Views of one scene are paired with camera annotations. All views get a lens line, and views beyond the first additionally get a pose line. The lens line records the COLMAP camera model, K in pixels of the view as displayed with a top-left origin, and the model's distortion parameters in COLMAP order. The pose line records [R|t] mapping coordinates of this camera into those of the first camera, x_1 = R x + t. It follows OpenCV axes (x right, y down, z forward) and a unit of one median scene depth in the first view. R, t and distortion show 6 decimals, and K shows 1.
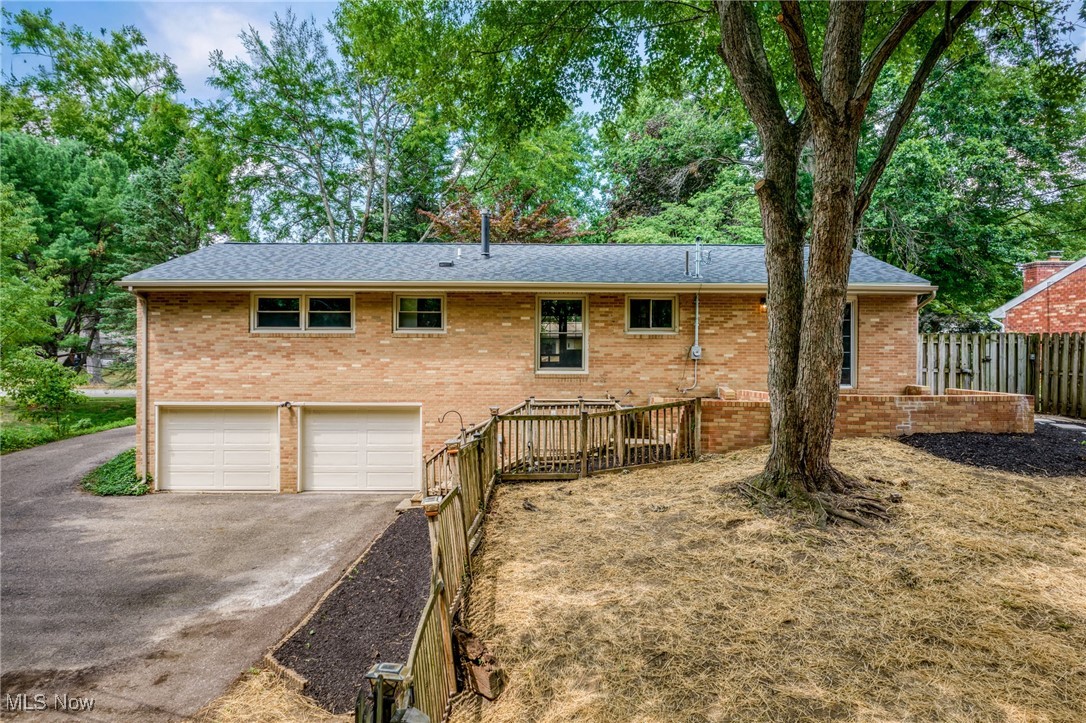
lens RADIAL K [[687.4, 0, 542.2], [0, 687.4, 360.1], [0, 0, 1]] dist [0.005955, 0.001416]
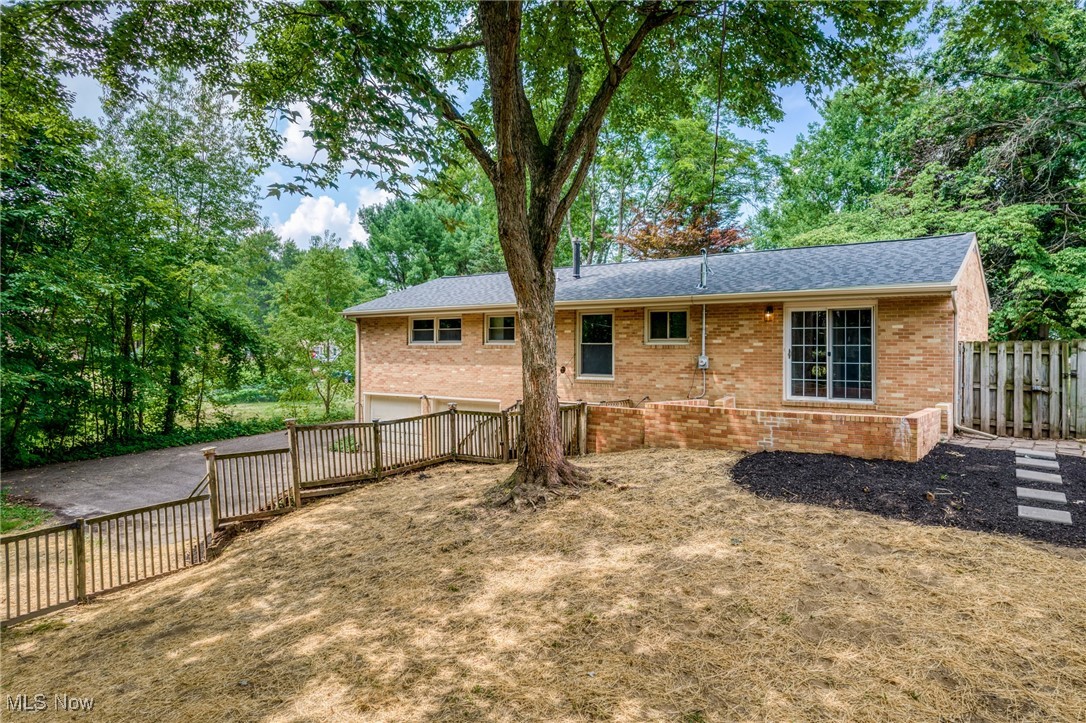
lens RADIAL K [[687.4, 0, 542.7], [0, 687.4, 359.0], [0, 0, 1]] dist [0.005955, 0.001416]
pose [[0.804021, 0.006481, -0.594566, 0.638348], [-0.009280, 0.999956, -0.001649, -0.011902], [0.594529, 0.006843, 0.804045, 0.034063]]
